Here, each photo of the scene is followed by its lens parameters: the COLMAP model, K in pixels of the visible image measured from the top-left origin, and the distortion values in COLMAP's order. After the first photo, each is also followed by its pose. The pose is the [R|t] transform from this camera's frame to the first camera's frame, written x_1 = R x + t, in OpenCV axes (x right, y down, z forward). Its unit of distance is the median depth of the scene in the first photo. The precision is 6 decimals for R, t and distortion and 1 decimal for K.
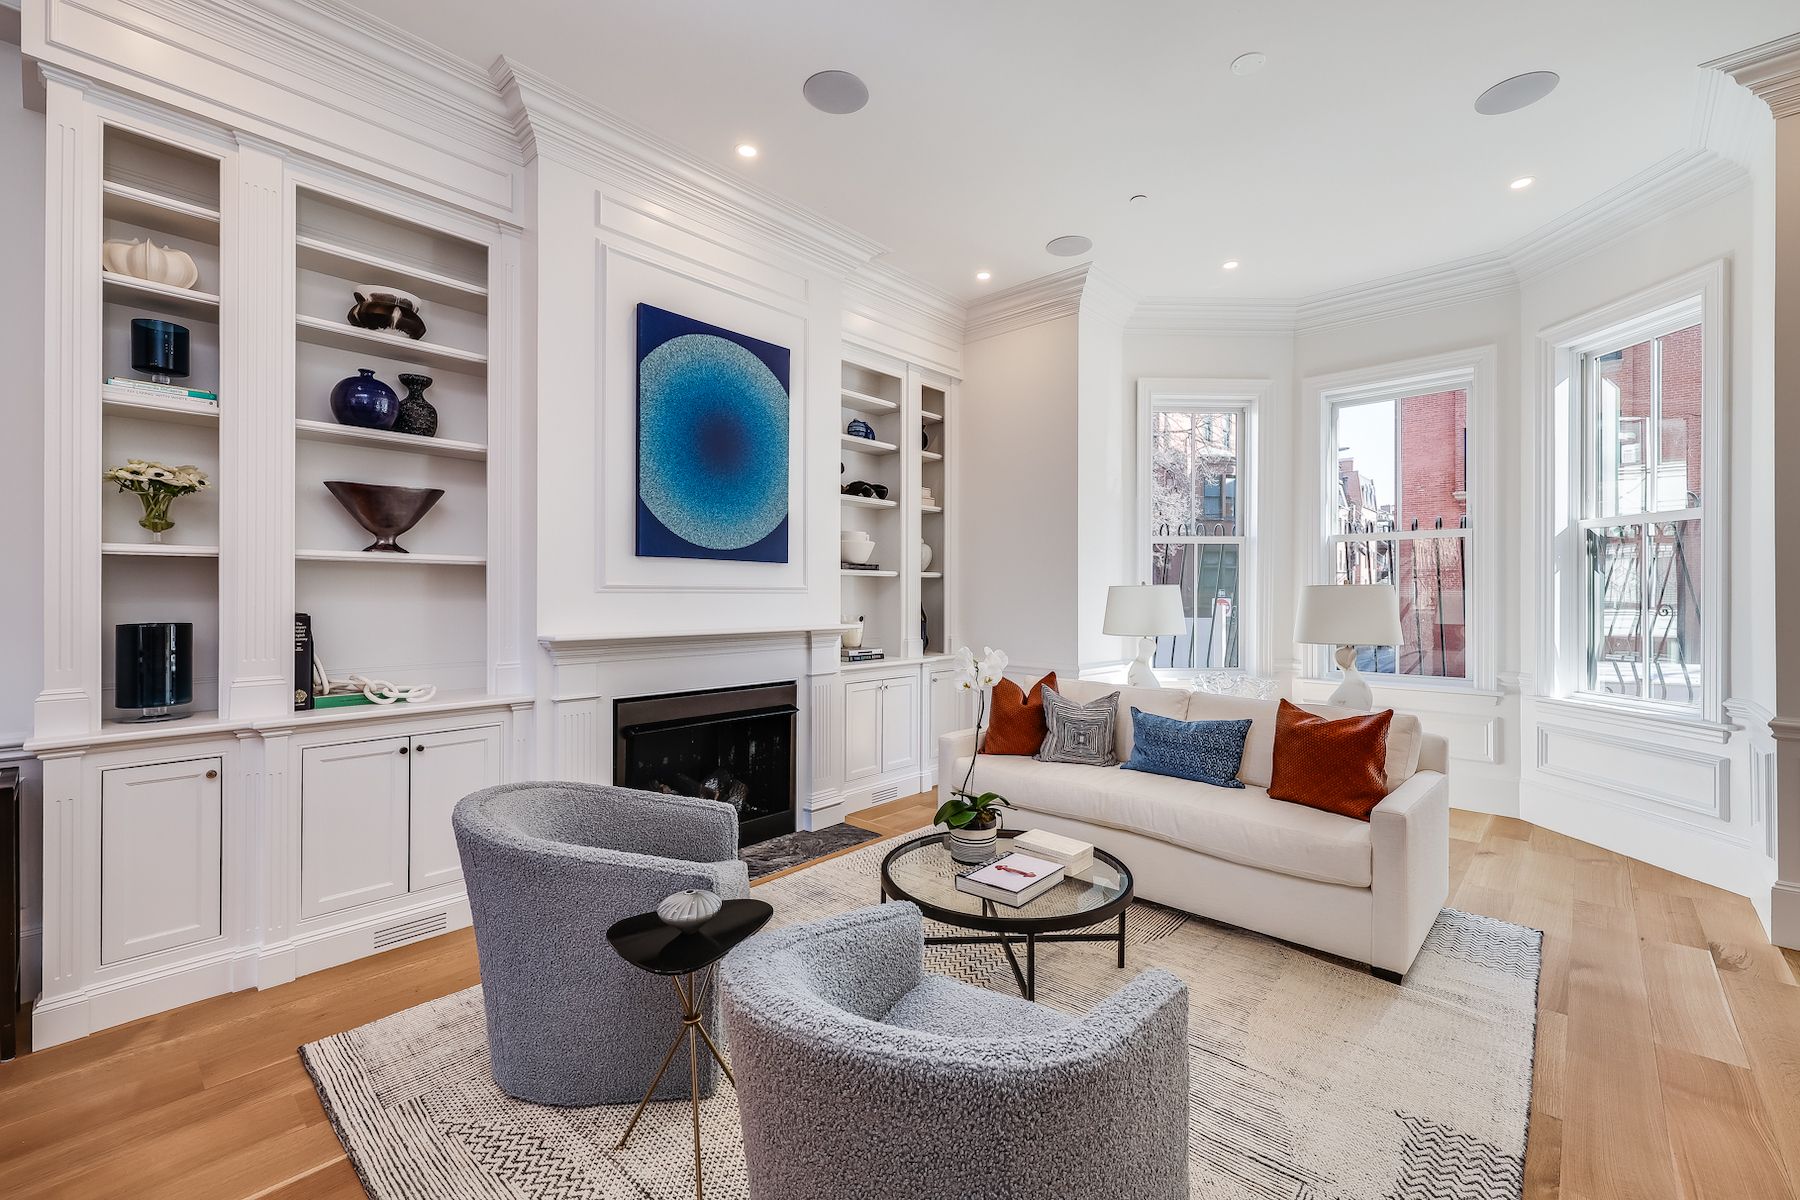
lens RADIAL K [[730.0, 0, 900.0], [0, 730.0, 600.0], [0, 0, 1]] dist [0.001613, 0.000121]
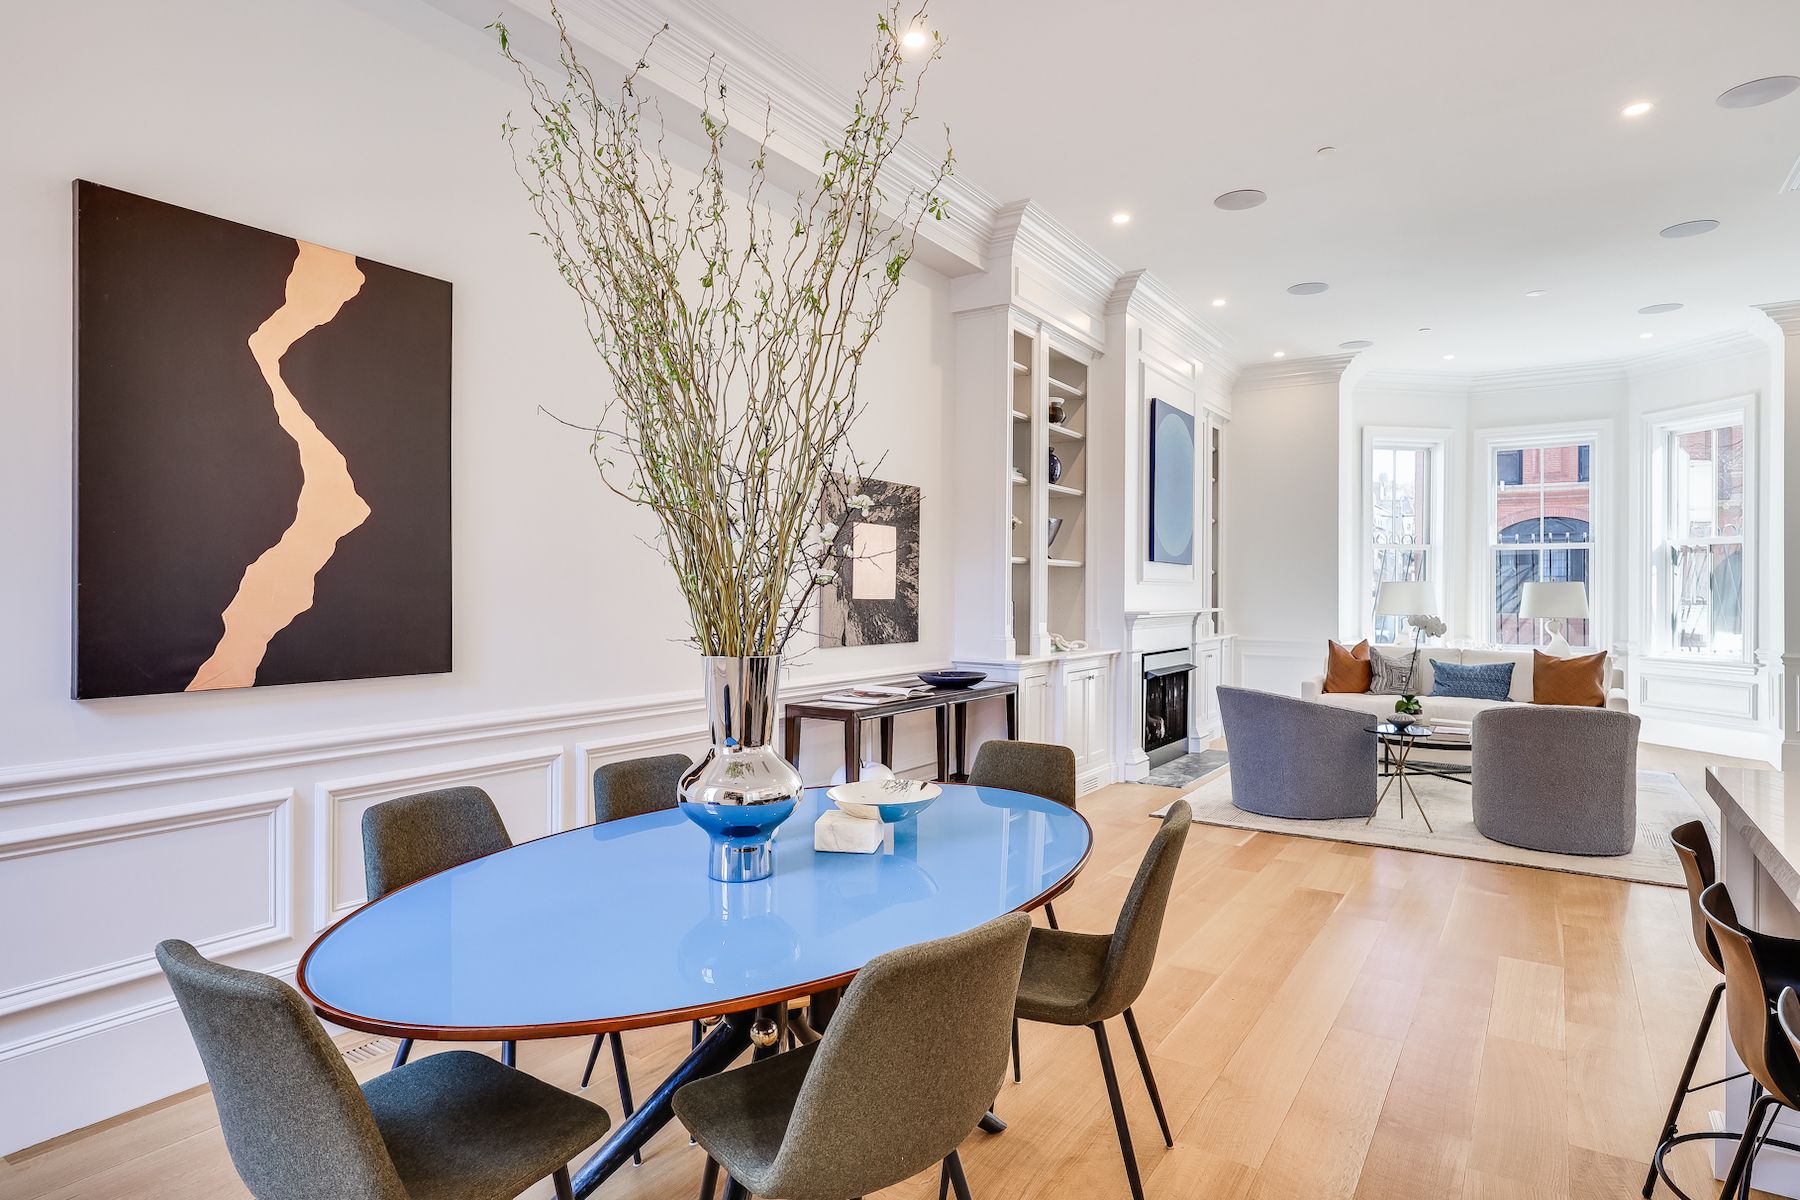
lens RADIAL K [[929.8, 0, 900.0], [0, 929.8, 600.0], [0, 0, 1]] dist [-0.000267, -0.000306]
pose [[0.990105, 0.000642, 0.140328, -1.028184], [-0.001385, 0.999986, 0.005195, 0.009013], [-0.140323, -0.005338, 0.990091, -0.774390]]
